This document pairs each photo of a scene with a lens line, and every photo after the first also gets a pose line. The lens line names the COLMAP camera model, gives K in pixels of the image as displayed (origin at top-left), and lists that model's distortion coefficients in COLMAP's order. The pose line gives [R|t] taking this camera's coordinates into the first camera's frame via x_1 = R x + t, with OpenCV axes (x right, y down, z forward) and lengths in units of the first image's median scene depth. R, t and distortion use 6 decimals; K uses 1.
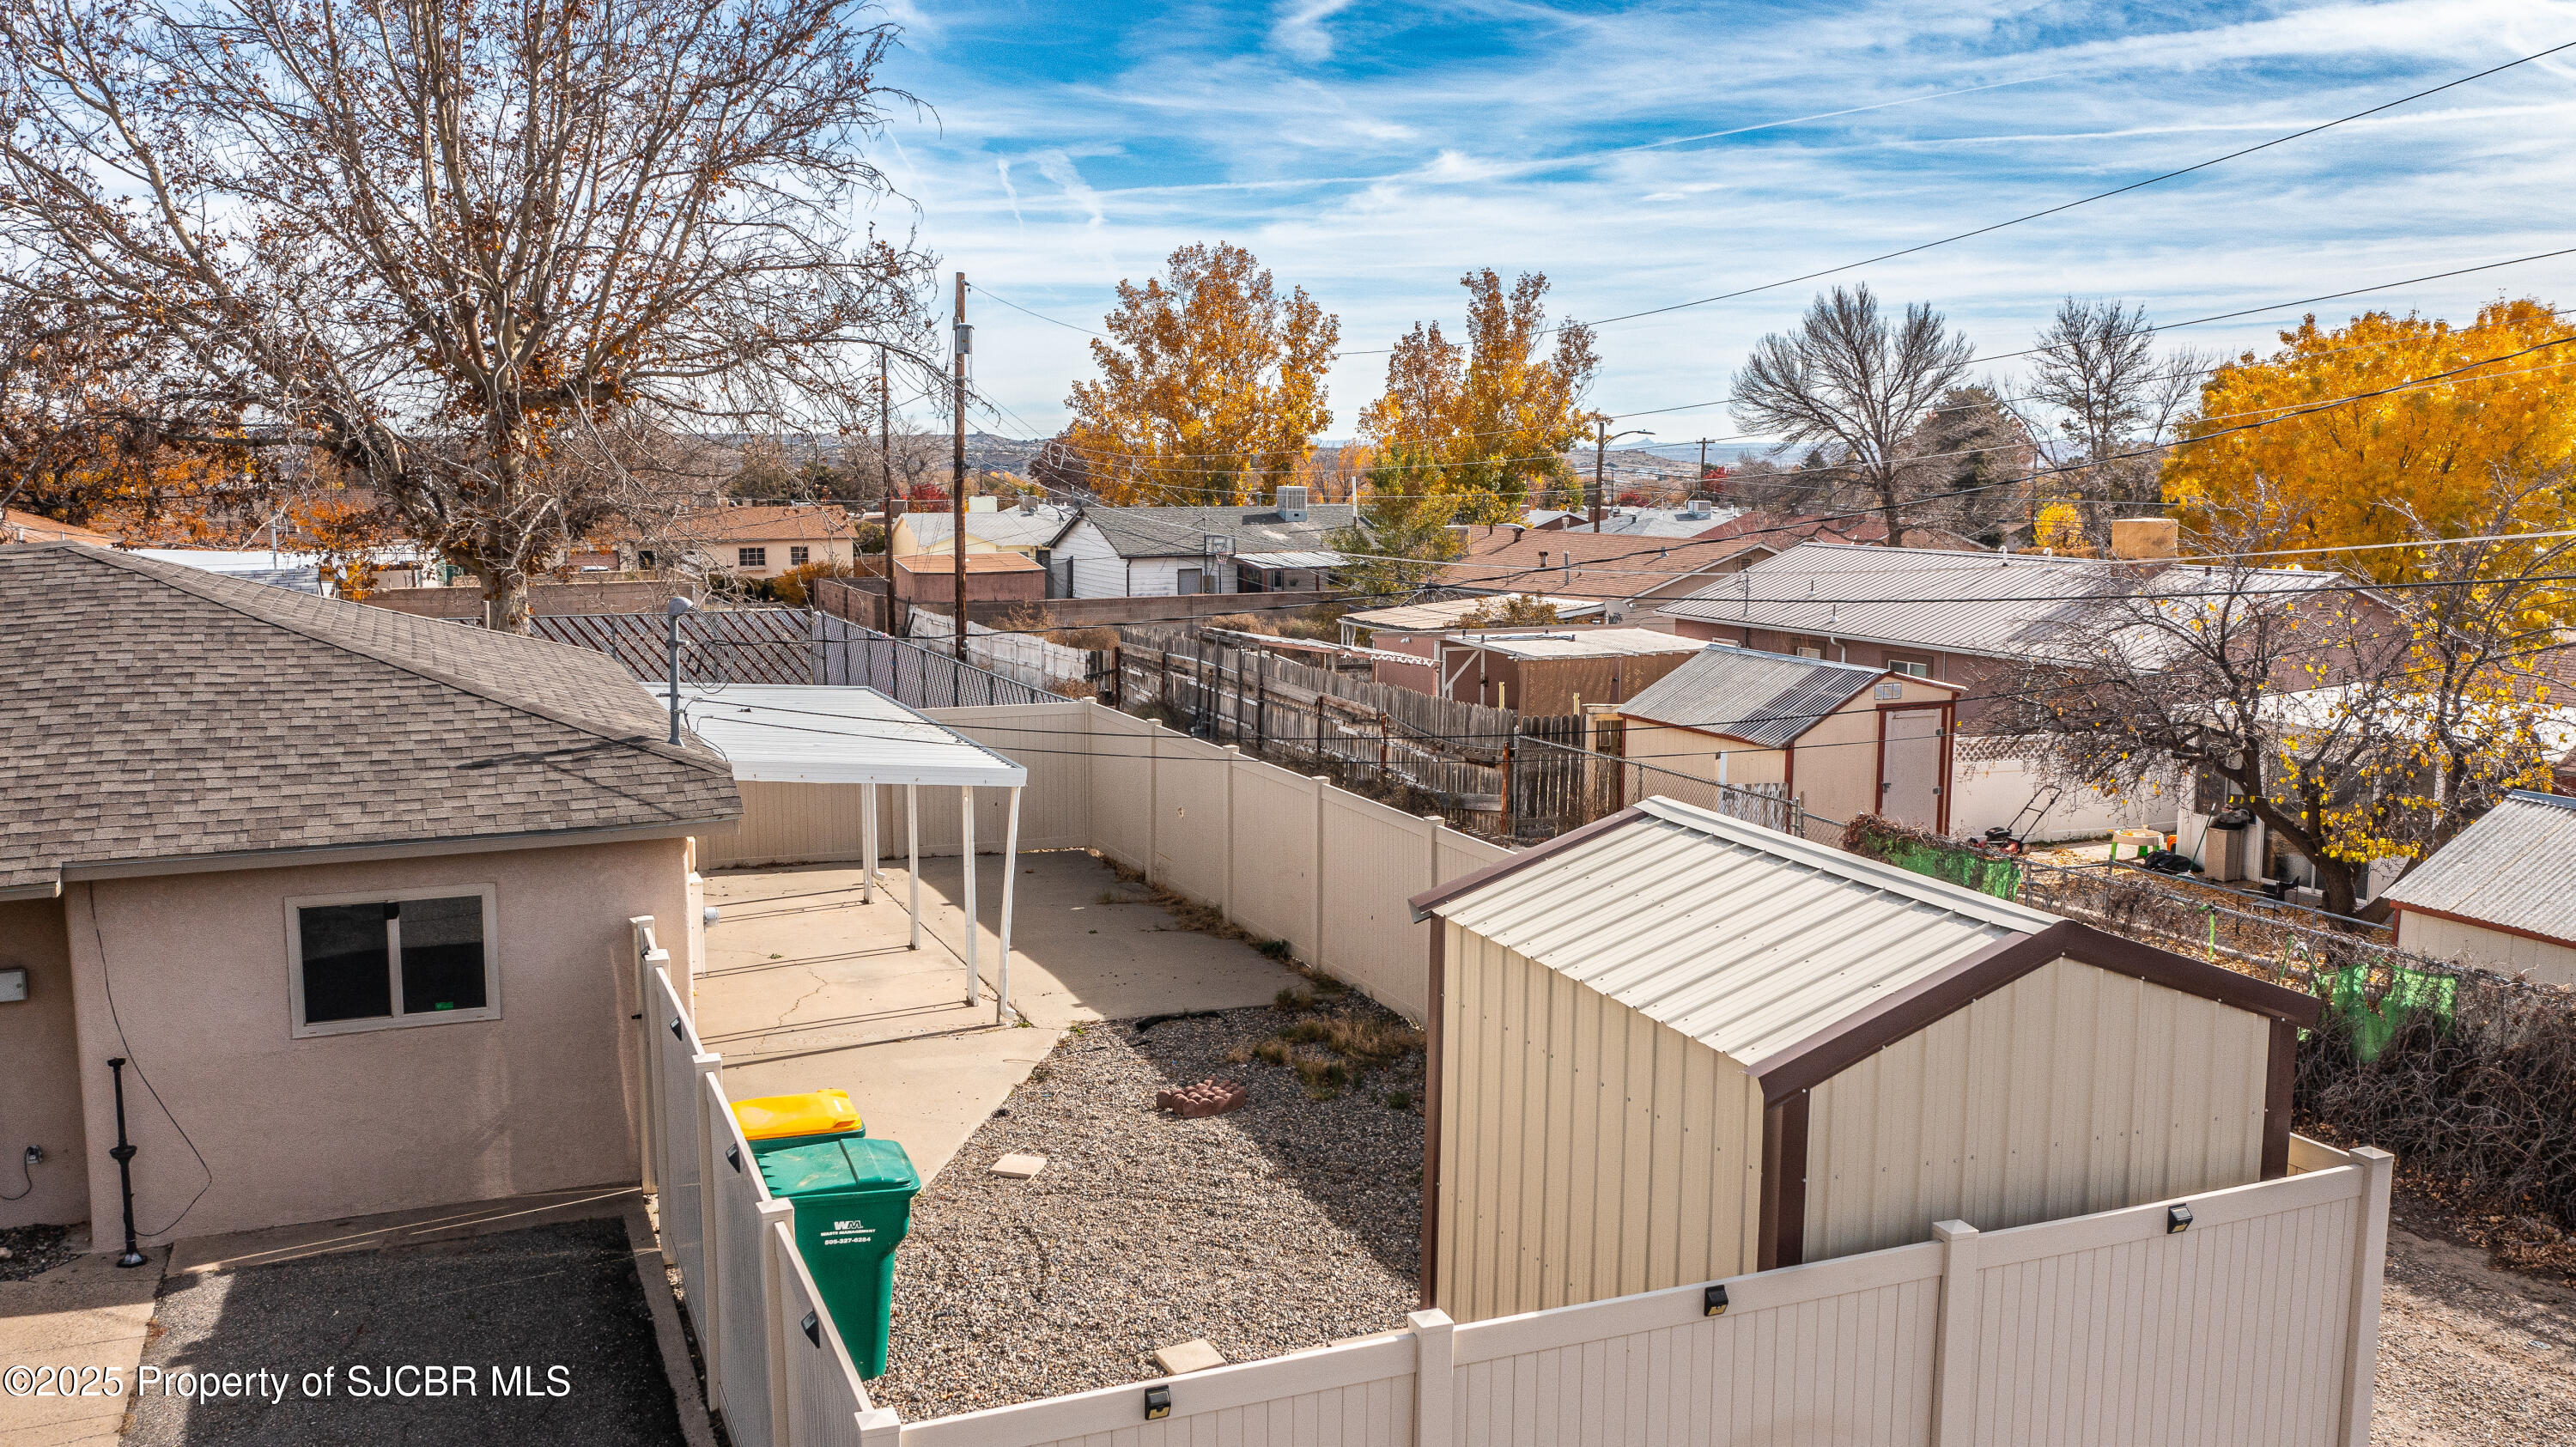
lens RADIAL K [[2046.4, 0, 1293.9], [0, 2046.4, 719.8], [0, 0, 1]] dist [-0.022570, 0.008767]
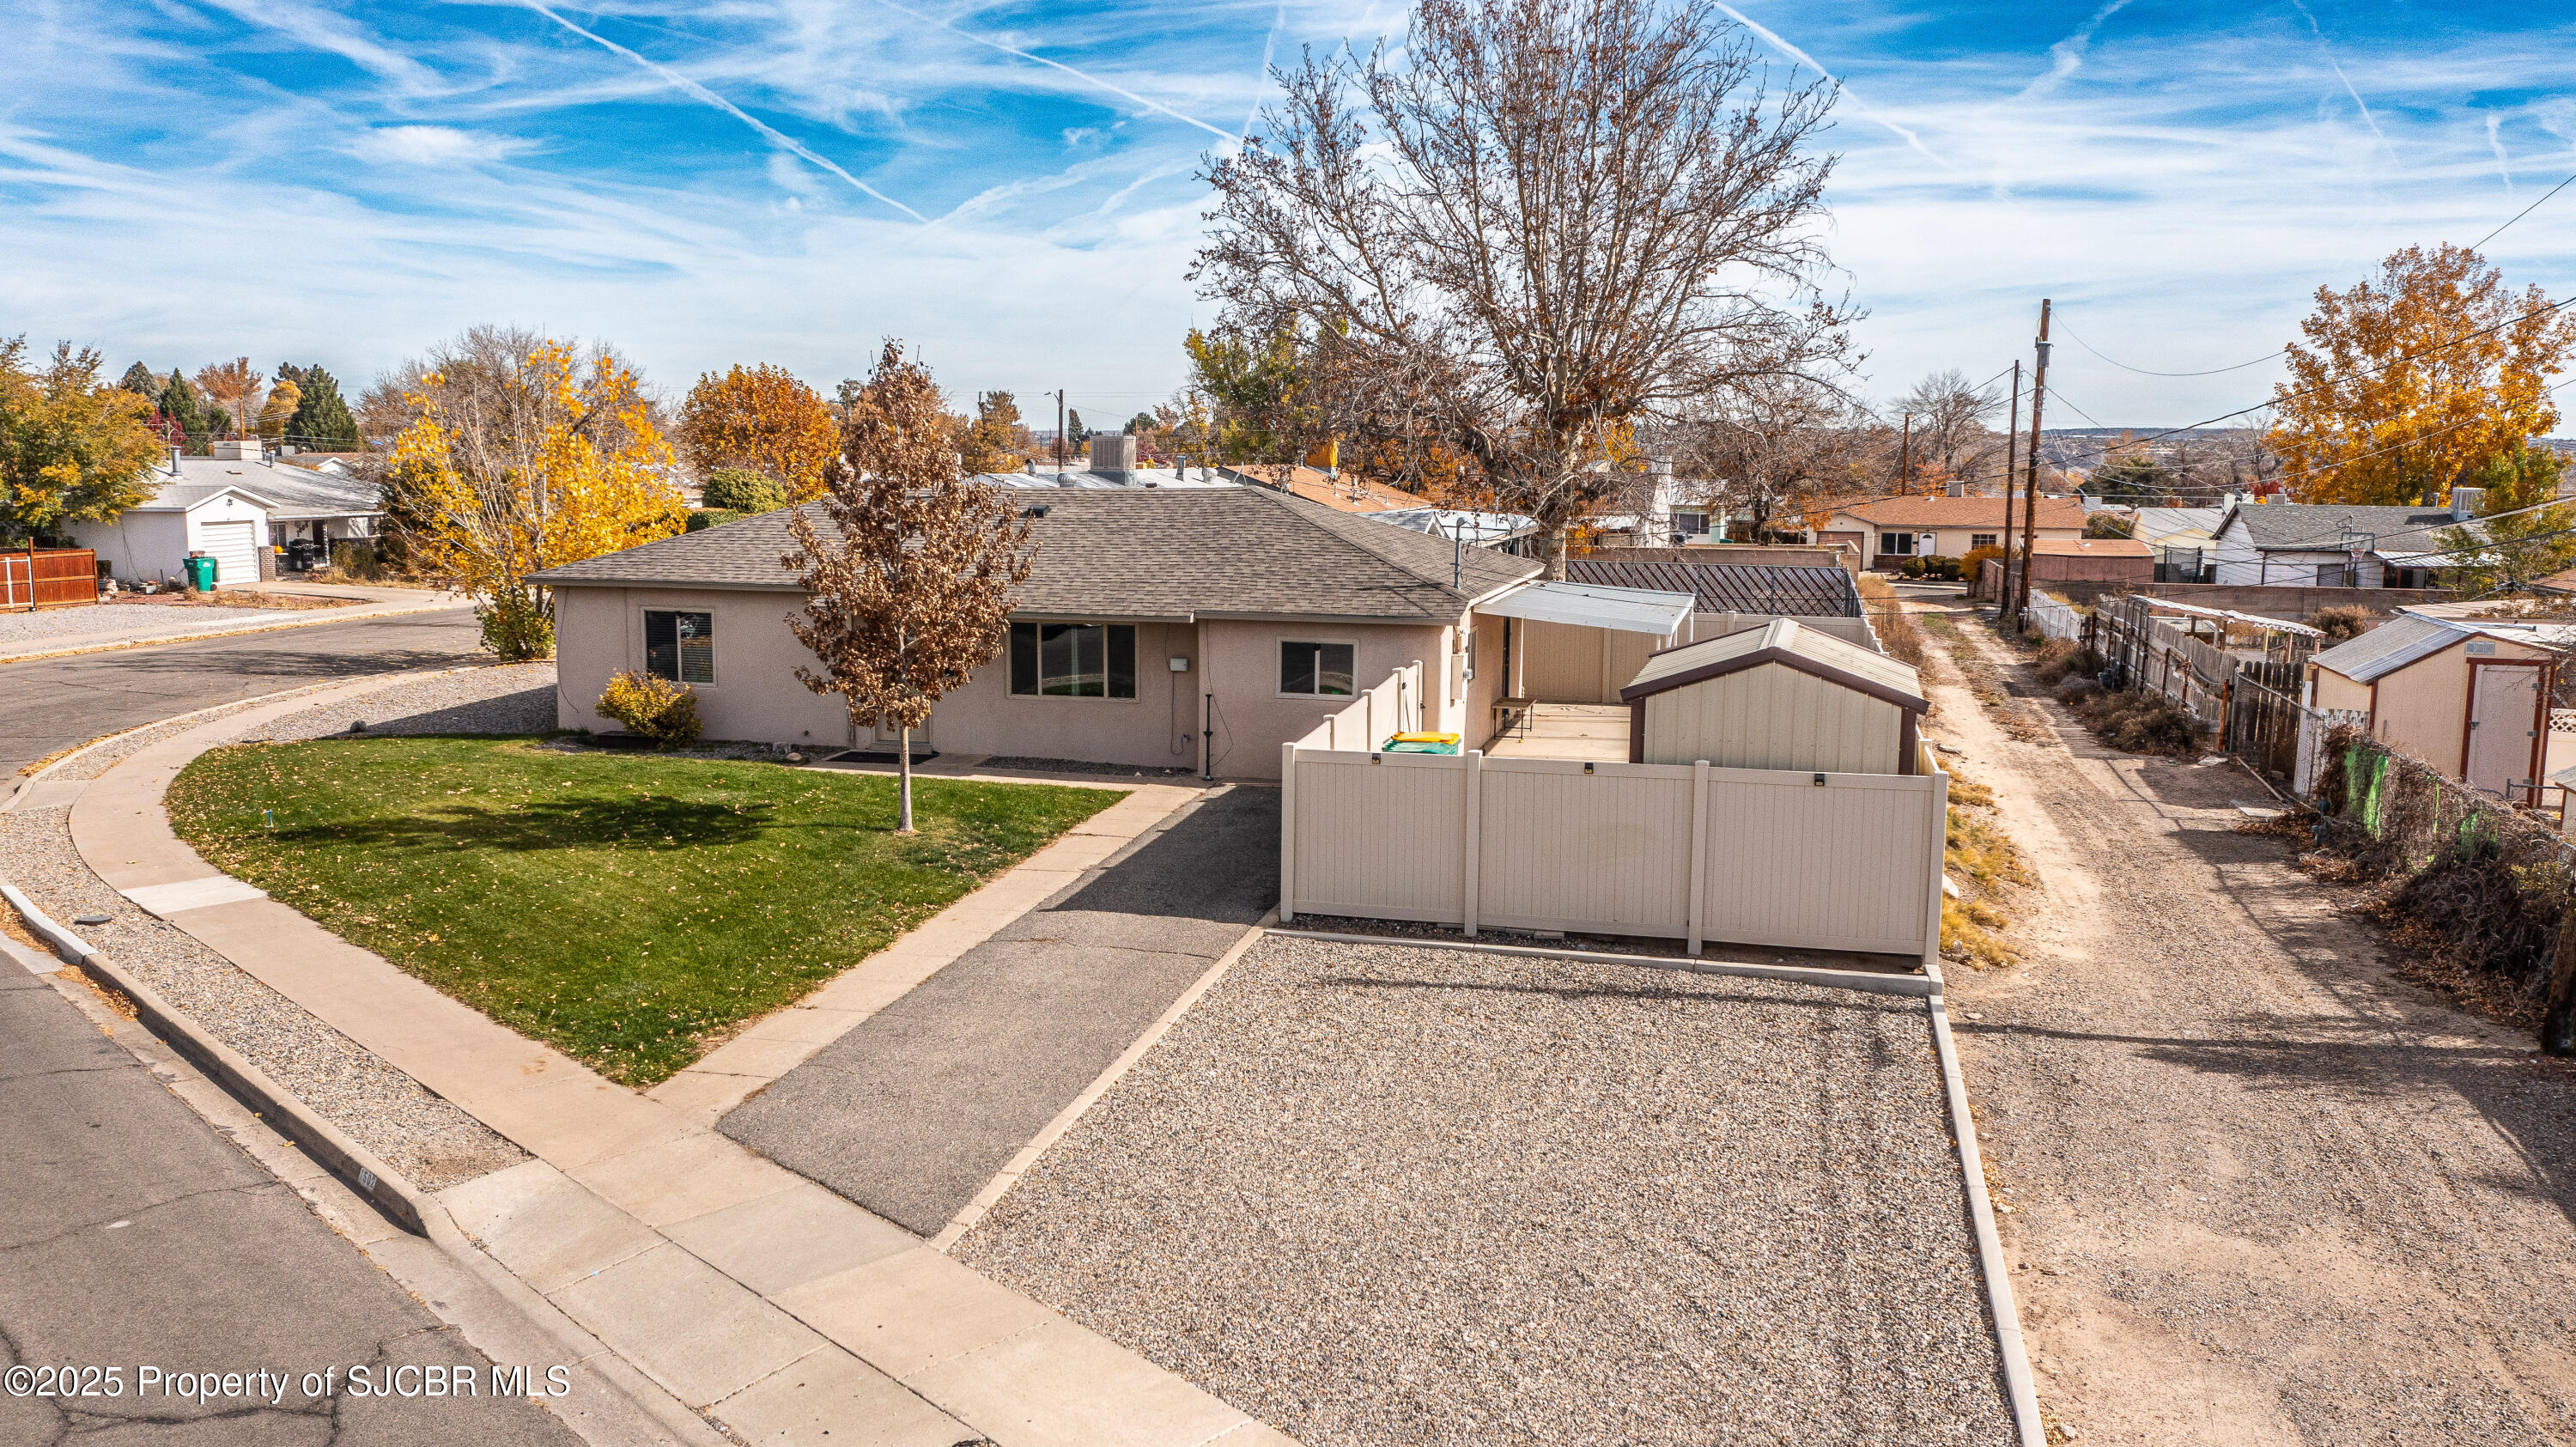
lens RADIAL K [[2046.4, 0, 1290.1], [0, 2046.4, 722.6], [0, 0, 1]] dist [-0.022570, 0.008767]
pose [[0.791306, 0.089230, -0.604874, 0.167037], [-0.086730, 0.995671, 0.033417, 0.018784], [0.605237, 0.026018, 0.795620, -0.151161]]
